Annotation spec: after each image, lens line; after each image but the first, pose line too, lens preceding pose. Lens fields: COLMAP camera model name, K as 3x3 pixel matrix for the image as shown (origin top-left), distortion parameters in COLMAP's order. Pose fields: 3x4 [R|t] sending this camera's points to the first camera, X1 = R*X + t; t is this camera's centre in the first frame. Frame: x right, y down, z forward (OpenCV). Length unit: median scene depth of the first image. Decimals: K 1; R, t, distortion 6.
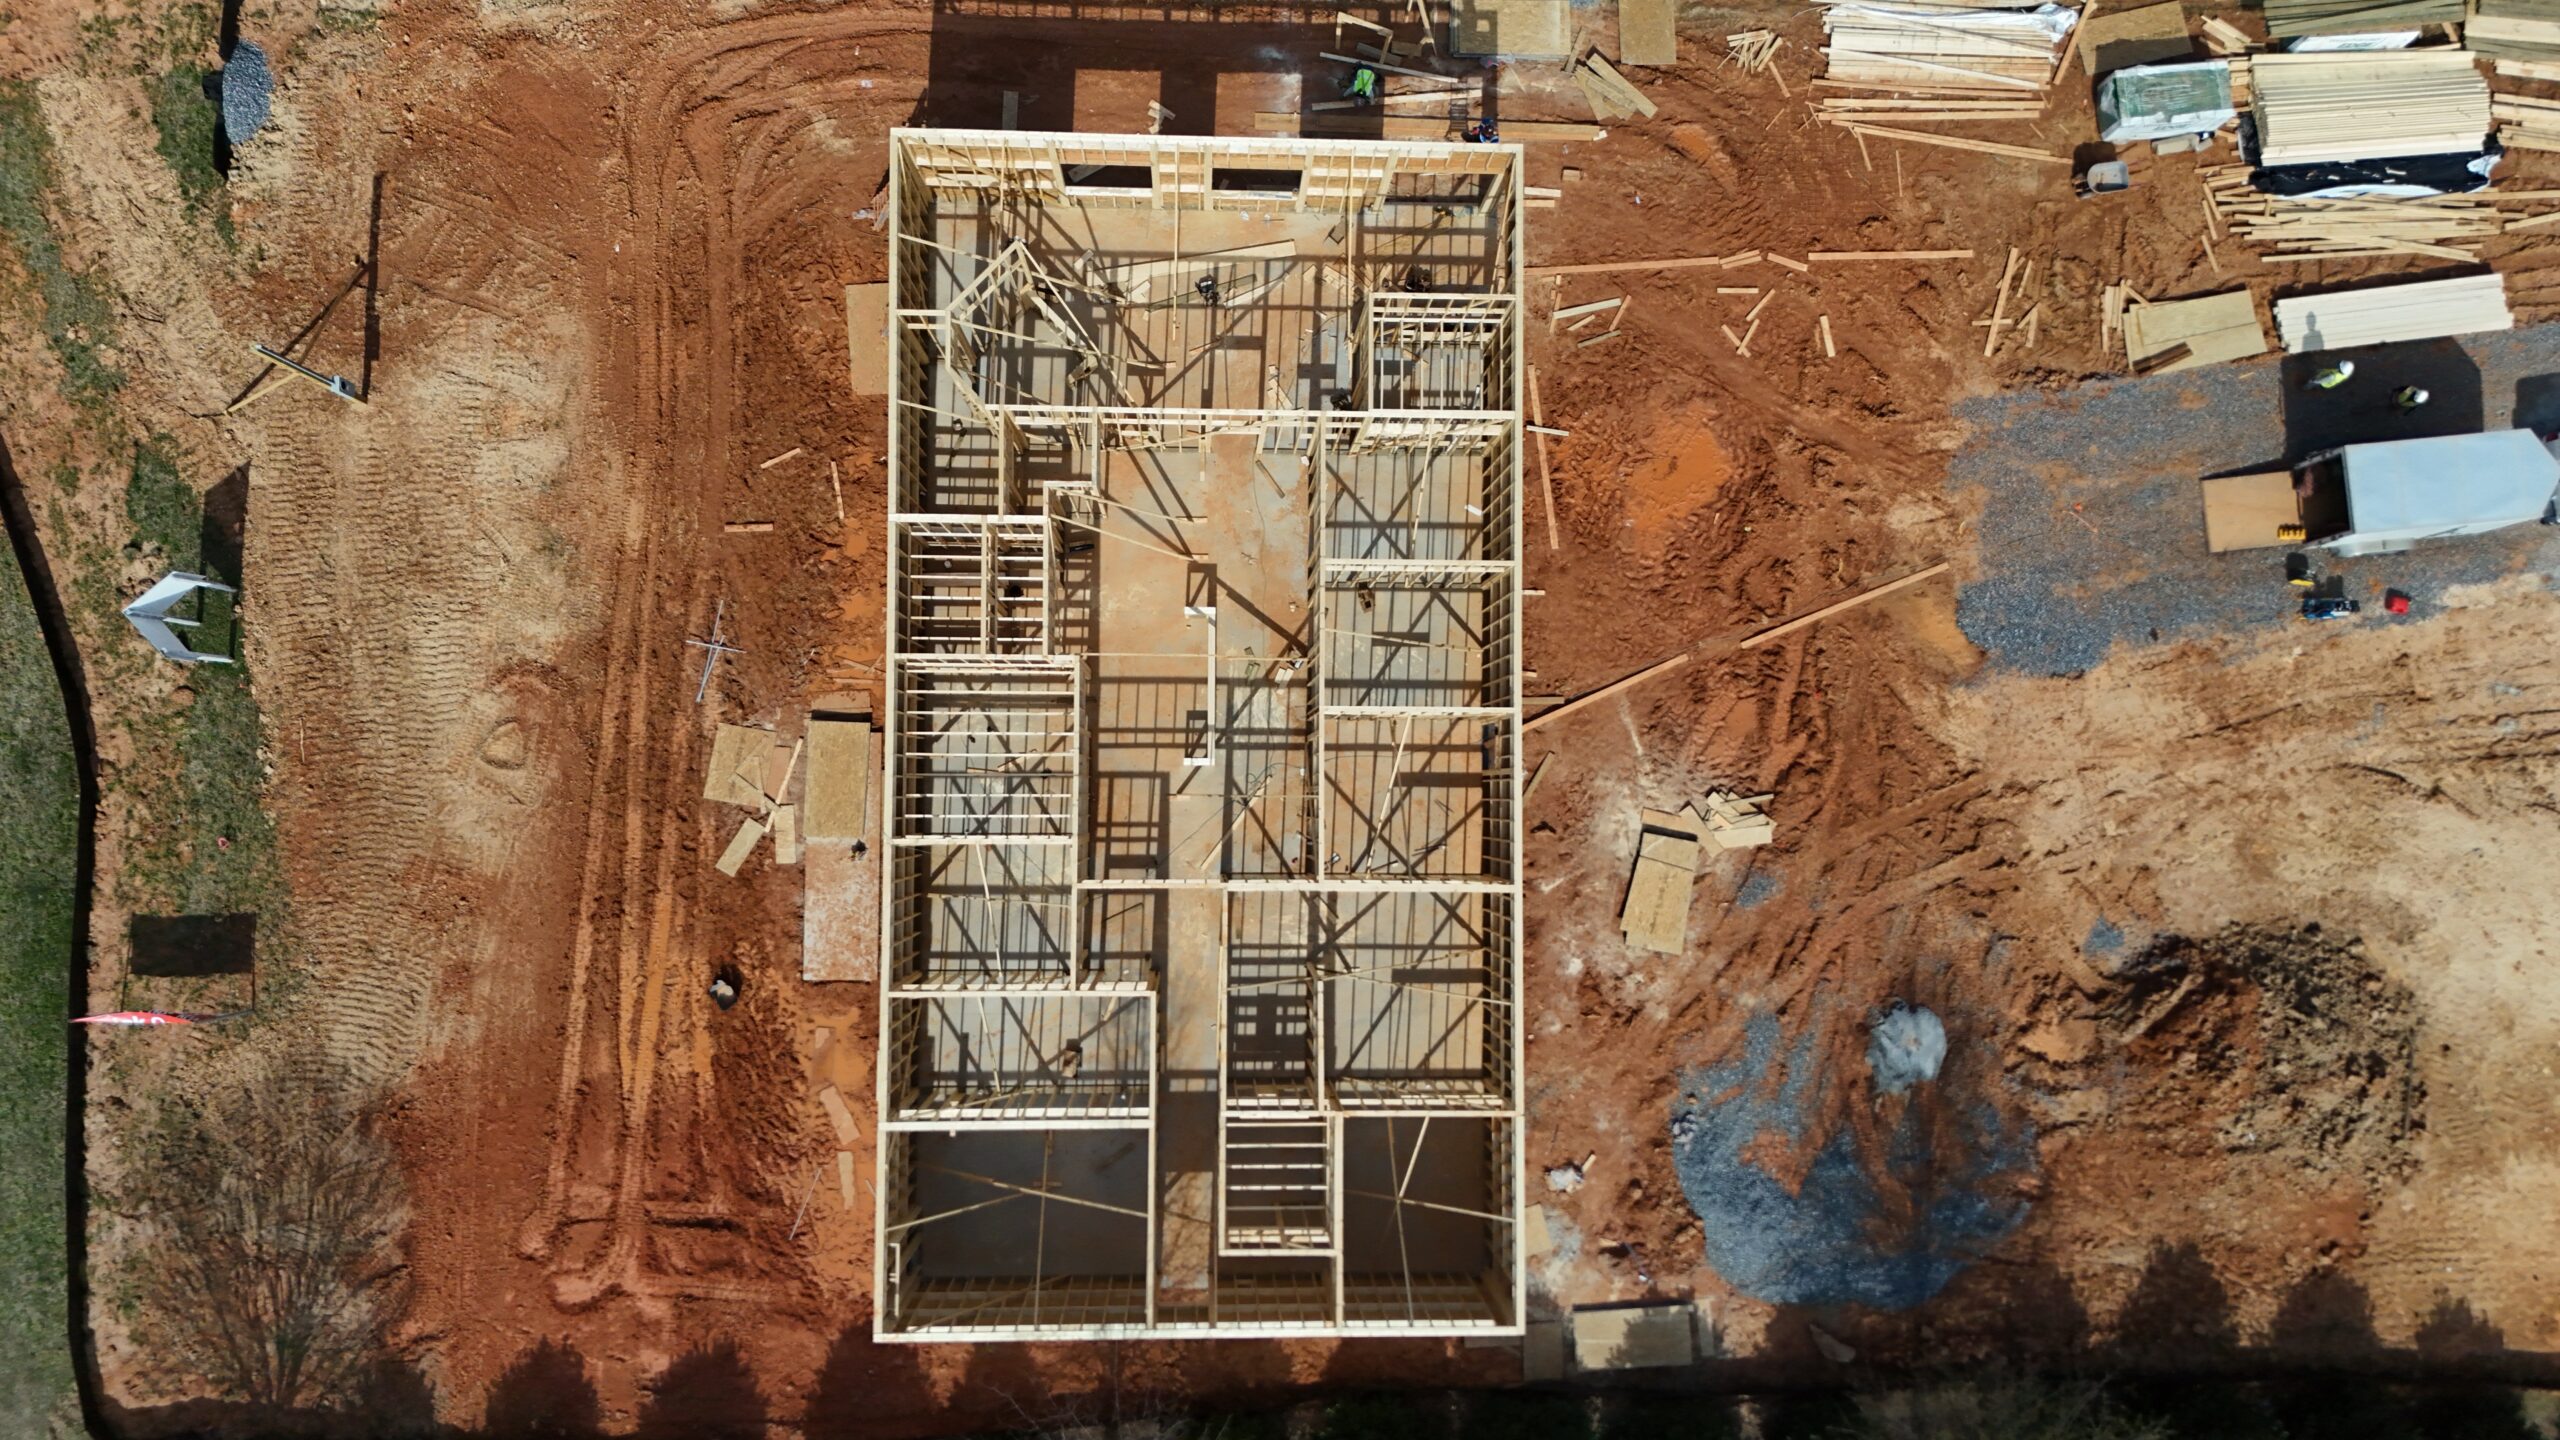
lens RADIAL K [[1852.6, 0, 1280.0], [0, 1852.6, 720.0], [0, 0, 1]] dist [0.051023, -0.001290]
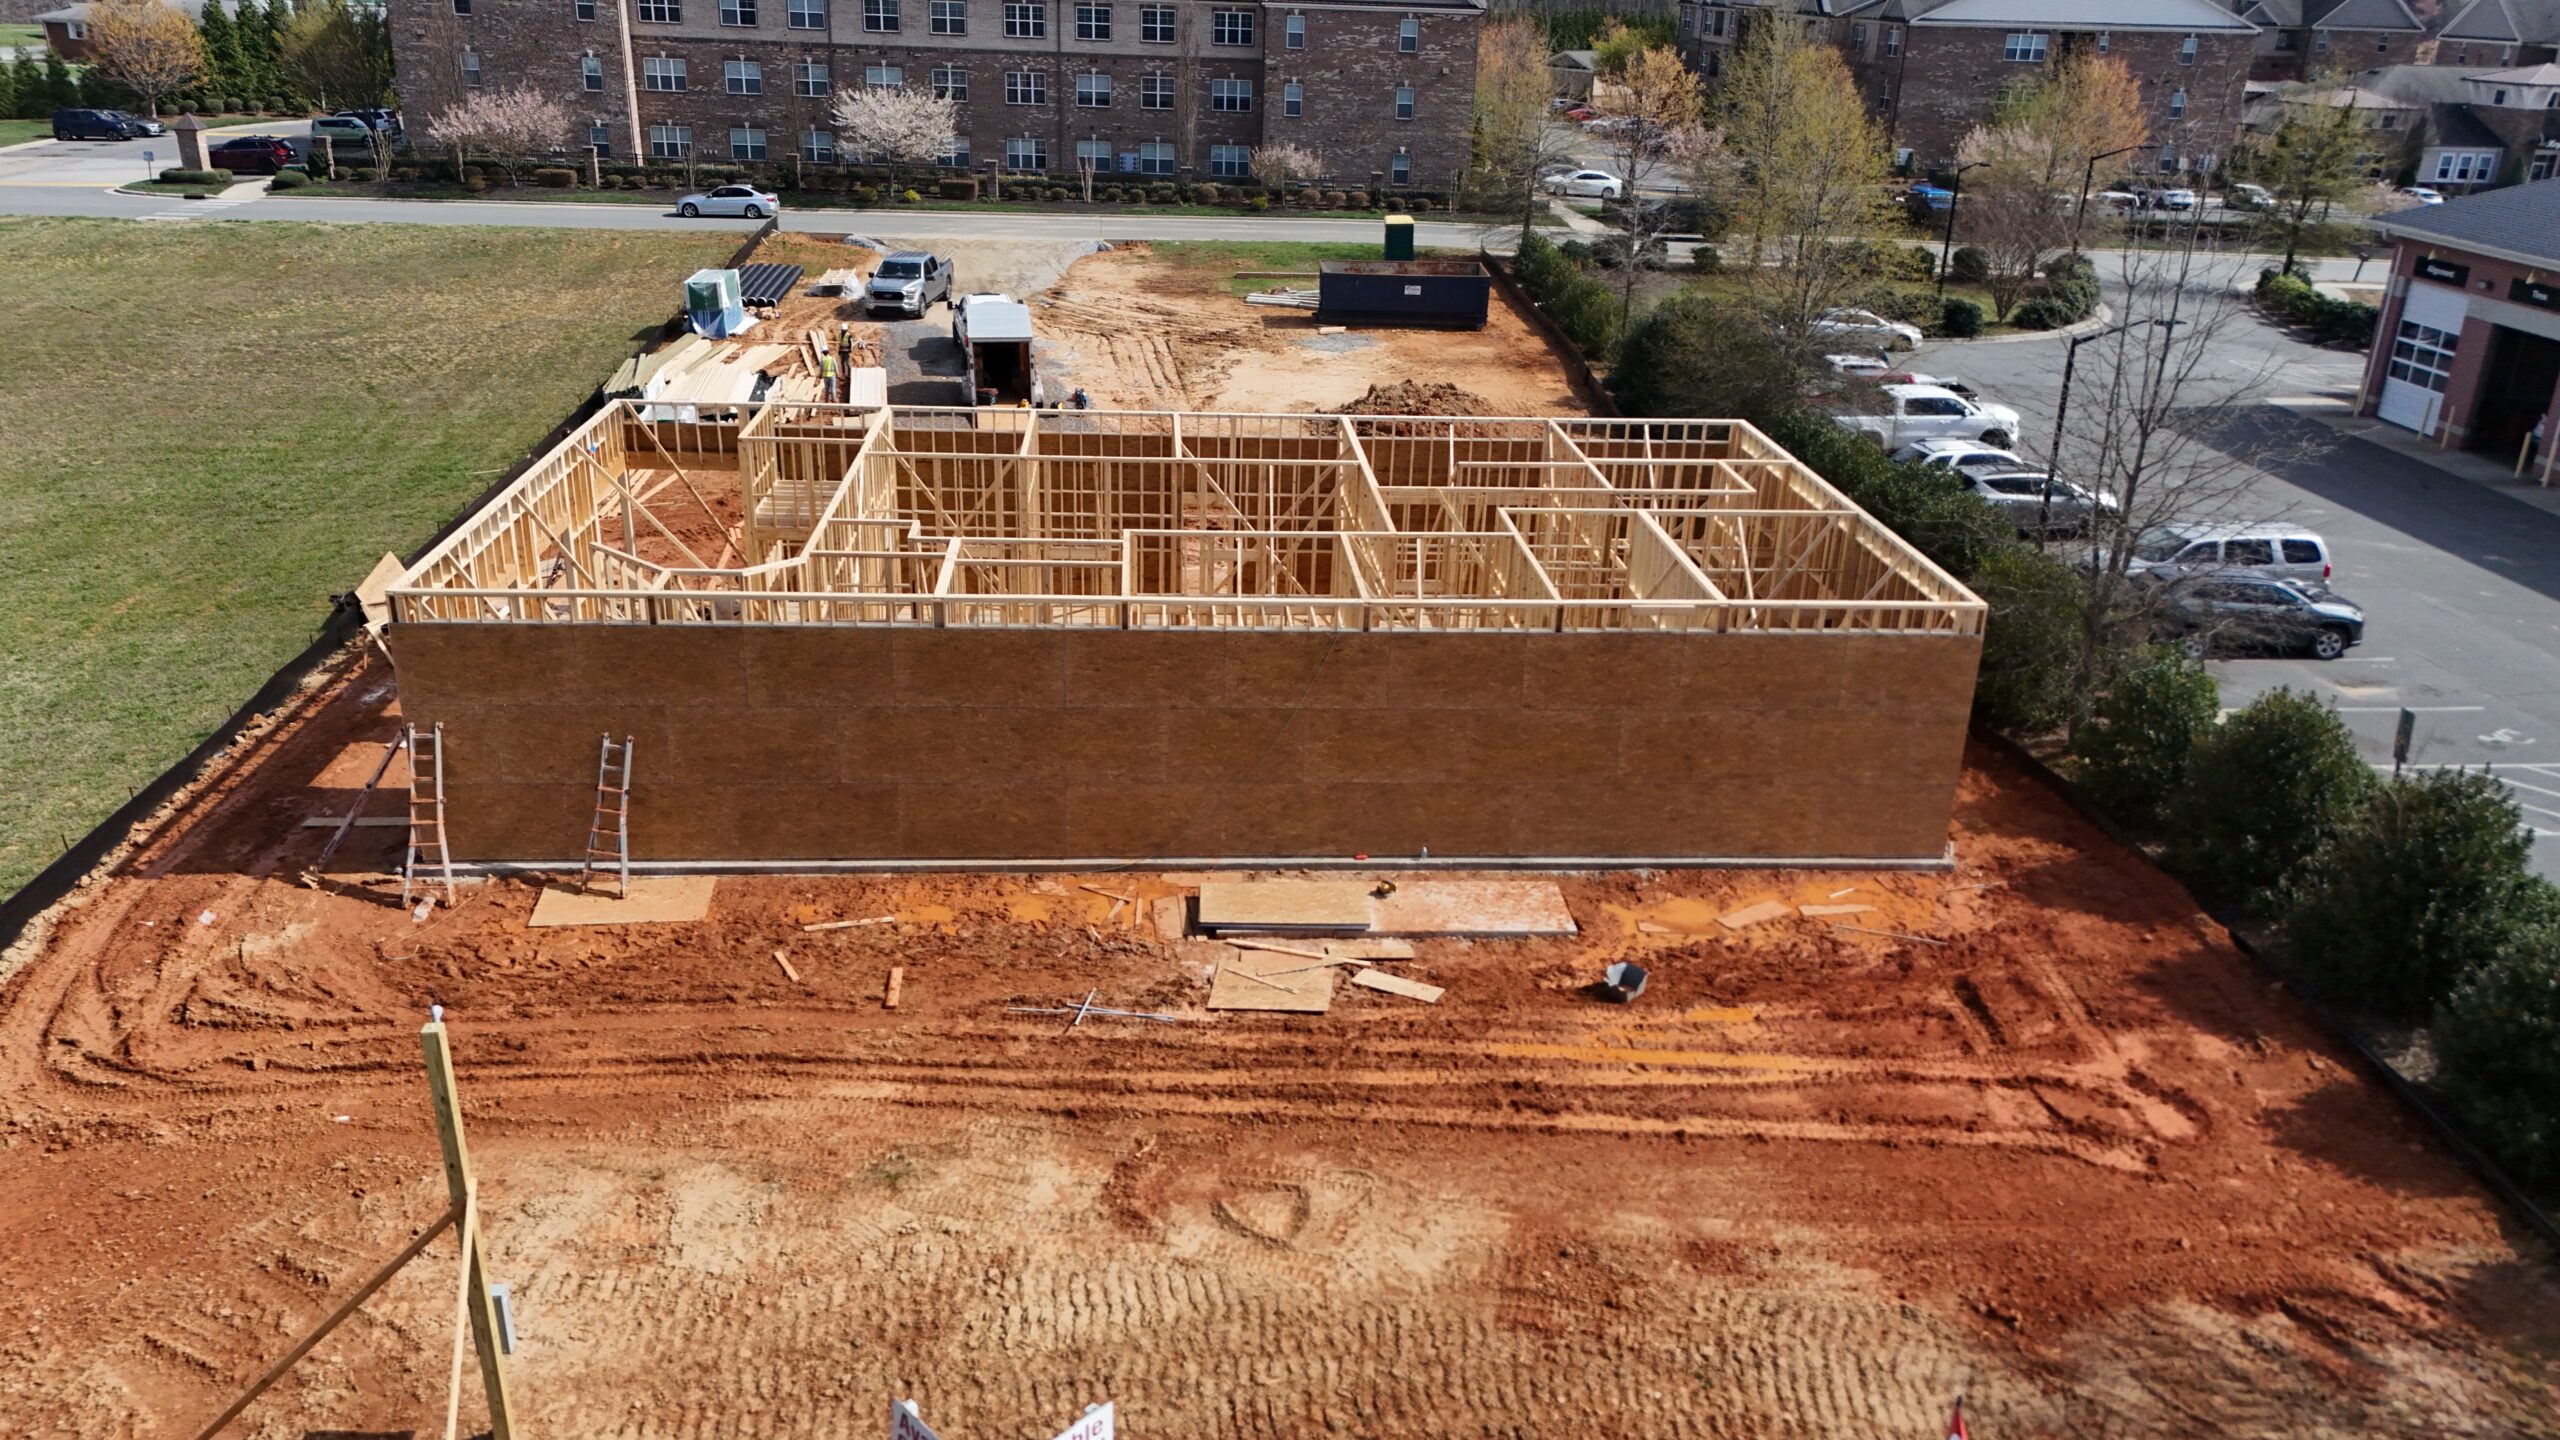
lens RADIAL K [[1852.6, 0, 1280.0], [0, 1852.6, 720.0], [0, 0, 1]] dist [0.051023, -0.001290]
pose [[-0.071274, -0.430157, 0.899936, -0.835516], [0.993918, 0.045301, 0.100370, -0.041650], [-0.083943, 0.901617, 0.424313, 0.653737]]
